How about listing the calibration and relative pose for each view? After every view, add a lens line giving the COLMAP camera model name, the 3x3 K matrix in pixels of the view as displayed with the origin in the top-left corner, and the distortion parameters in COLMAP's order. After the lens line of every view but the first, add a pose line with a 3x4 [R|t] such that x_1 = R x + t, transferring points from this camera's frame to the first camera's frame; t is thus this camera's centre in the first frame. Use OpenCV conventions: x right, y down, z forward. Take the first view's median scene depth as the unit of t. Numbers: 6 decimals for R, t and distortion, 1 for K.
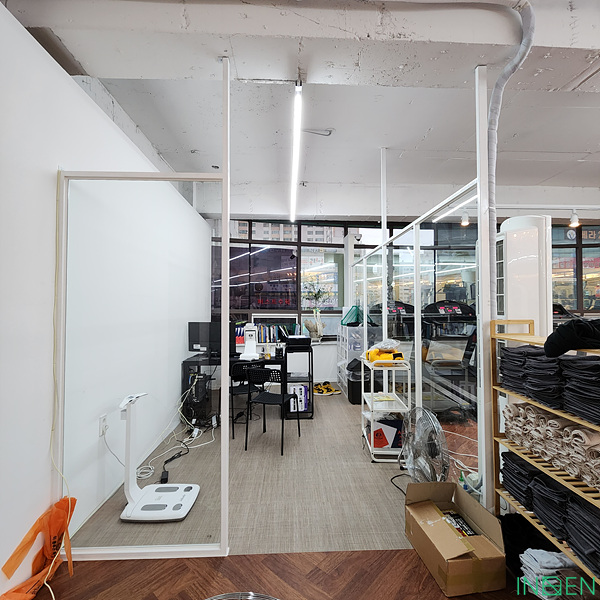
lens RADIAL K [[329.5, 0, 300.8], [0, 329.5, 297.9], [0, 0, 1]] dist [0.002404, -0.001019]
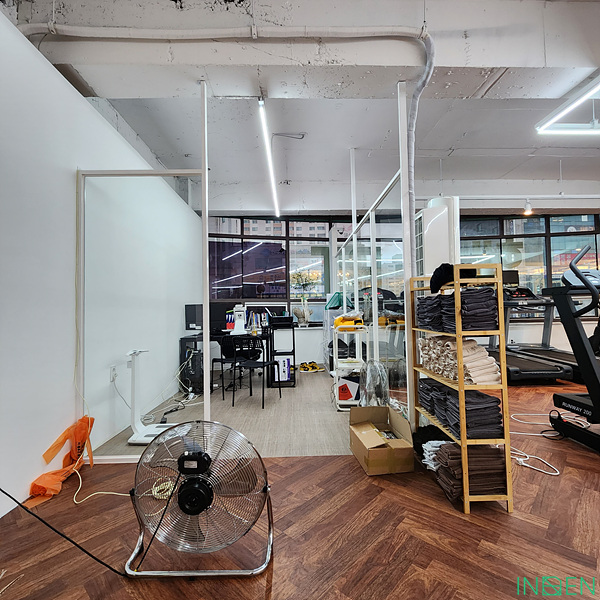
lens RADIAL K [[330.0, 0, 300.6], [0, 330.0, 298.9], [0, 0, 1]] dist [0.002469, 0.000050]
pose [[0.999748, -0.018641, -0.012503, 0.088749], [0.018542, 0.999796, -0.007986, 0.084527], [0.012649, 0.007752, 0.999890, -0.165271]]
